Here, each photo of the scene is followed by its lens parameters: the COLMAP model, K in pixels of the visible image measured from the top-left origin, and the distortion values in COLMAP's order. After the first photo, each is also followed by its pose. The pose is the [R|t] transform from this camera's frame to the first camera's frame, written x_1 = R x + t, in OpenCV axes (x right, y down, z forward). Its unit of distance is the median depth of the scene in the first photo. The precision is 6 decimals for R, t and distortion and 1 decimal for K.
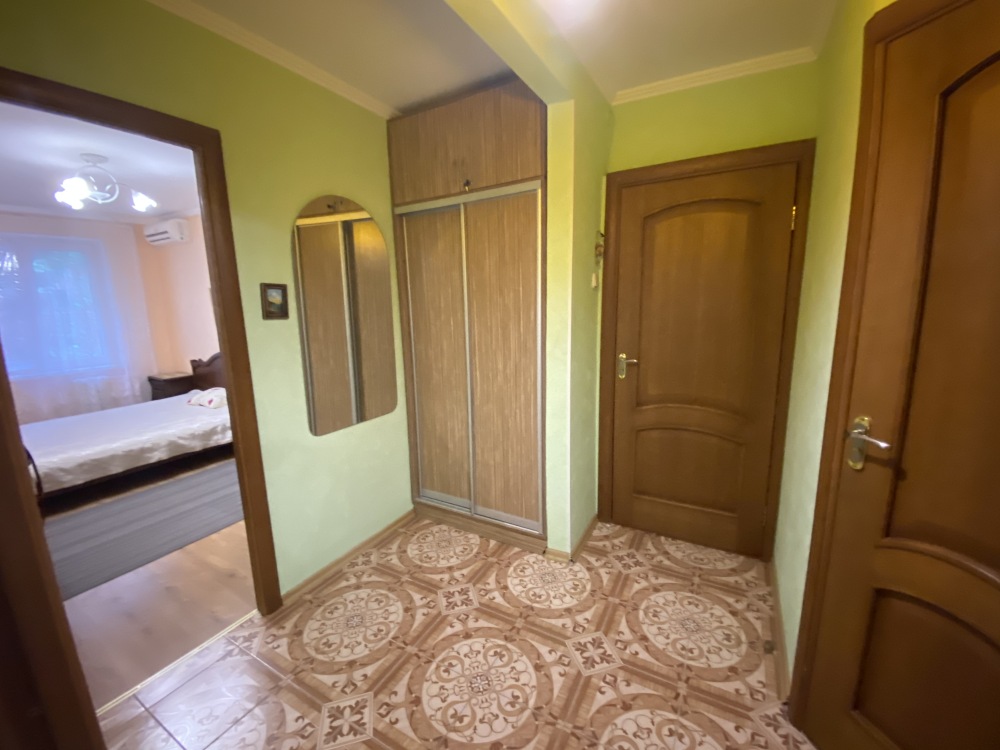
lens RADIAL K [[410.2, 0, 503.7], [0, 410.2, 369.3], [0, 0, 1]] dist [-0.024282, -0.001182]
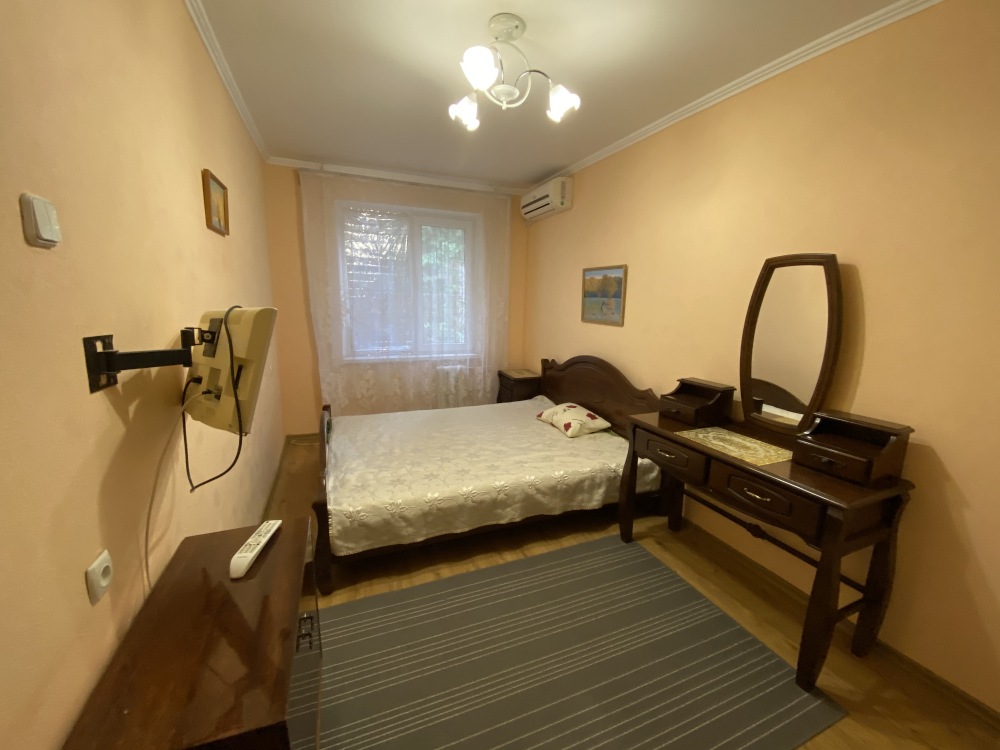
lens RADIAL K [[410.2, 0, 503.0], [0, 410.2, 377.8], [0, 0, 1]] dist [-0.024282, -0.001182]
pose [[0.773017, 0.163489, -0.612956, -0.446793], [-0.145418, 0.986160, 0.079640, -0.055482], [0.617493, 0.027572, 0.786093, 0.413056]]
